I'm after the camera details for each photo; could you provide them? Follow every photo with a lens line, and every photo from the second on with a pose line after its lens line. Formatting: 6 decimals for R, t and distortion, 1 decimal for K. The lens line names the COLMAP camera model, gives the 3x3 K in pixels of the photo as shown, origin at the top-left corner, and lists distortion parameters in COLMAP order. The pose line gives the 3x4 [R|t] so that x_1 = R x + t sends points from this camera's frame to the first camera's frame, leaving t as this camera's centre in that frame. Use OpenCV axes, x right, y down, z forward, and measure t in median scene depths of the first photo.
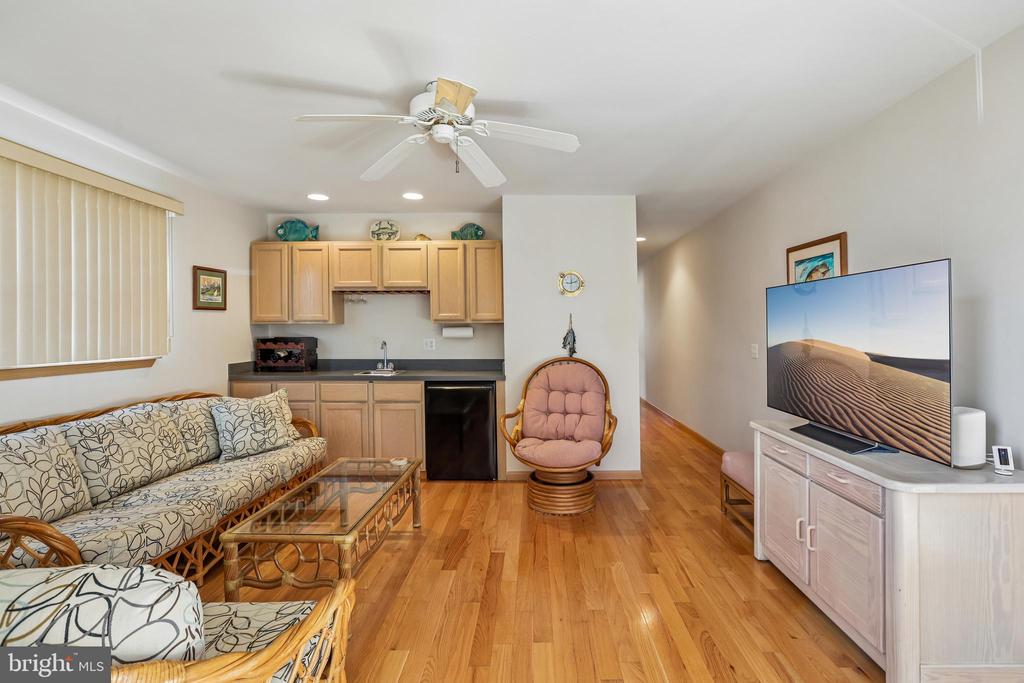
lens RADIAL K [[468.0, 0, 528.4], [0, 468.0, 331.6], [0, 0, 1]] dist [-0.014267, 0.004201]
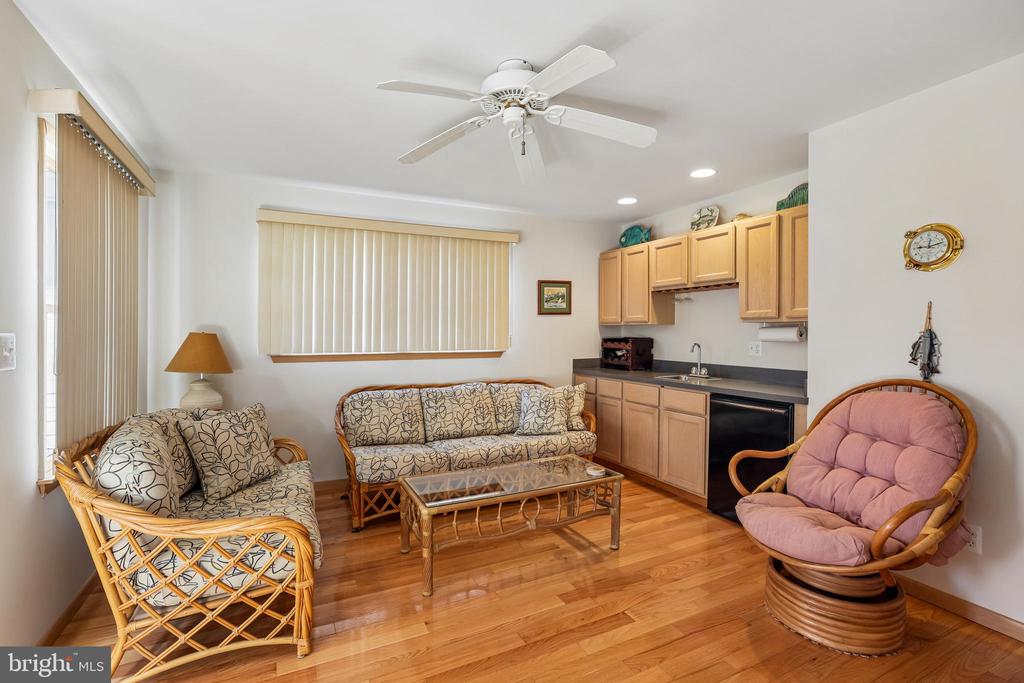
lens RADIAL K [[468.0, 0, 514.1], [0, 468.0, 331.9], [0, 0, 1]] dist [-0.014267, 0.004201]
pose [[0.461680, 0.003975, -0.887038, 0.352963], [-0.002517, 0.999992, 0.003172, -0.003598], [0.887043, 0.000768, 0.461686, 0.308302]]
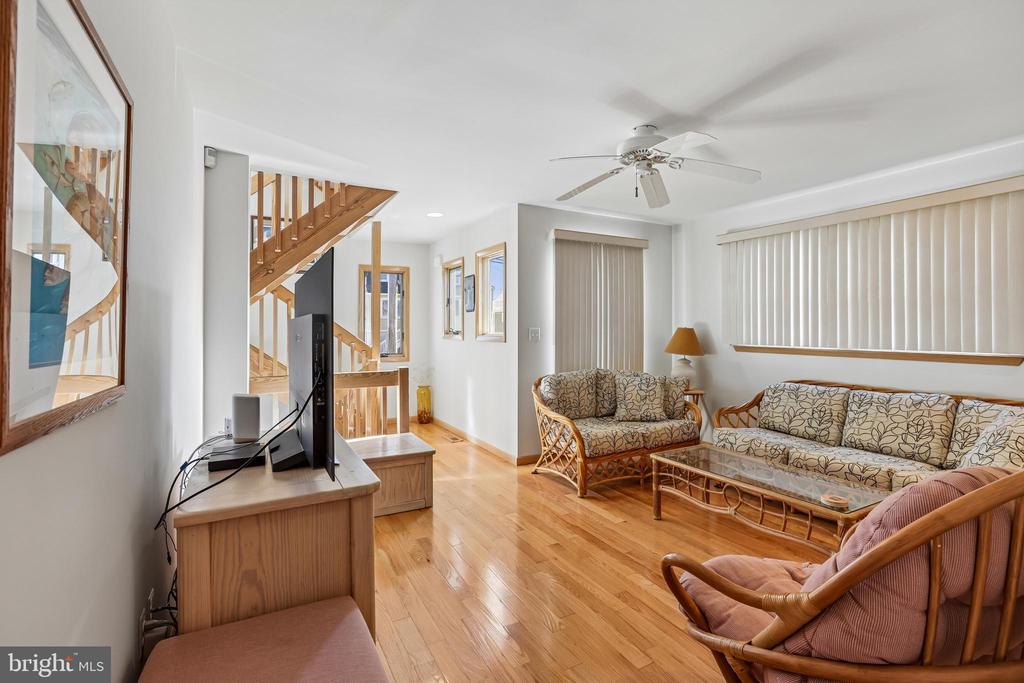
lens RADIAL K [[468.0, 0, 510.5], [0, 468.0, 330.6], [0, 0, 1]] dist [-0.014267, 0.004201]
pose [[-0.862539, 0.005871, -0.505956, 0.404701], [0.001804, 0.999962, 0.008528, -0.002737], [0.505987, 0.006444, -0.862517, 1.008928]]
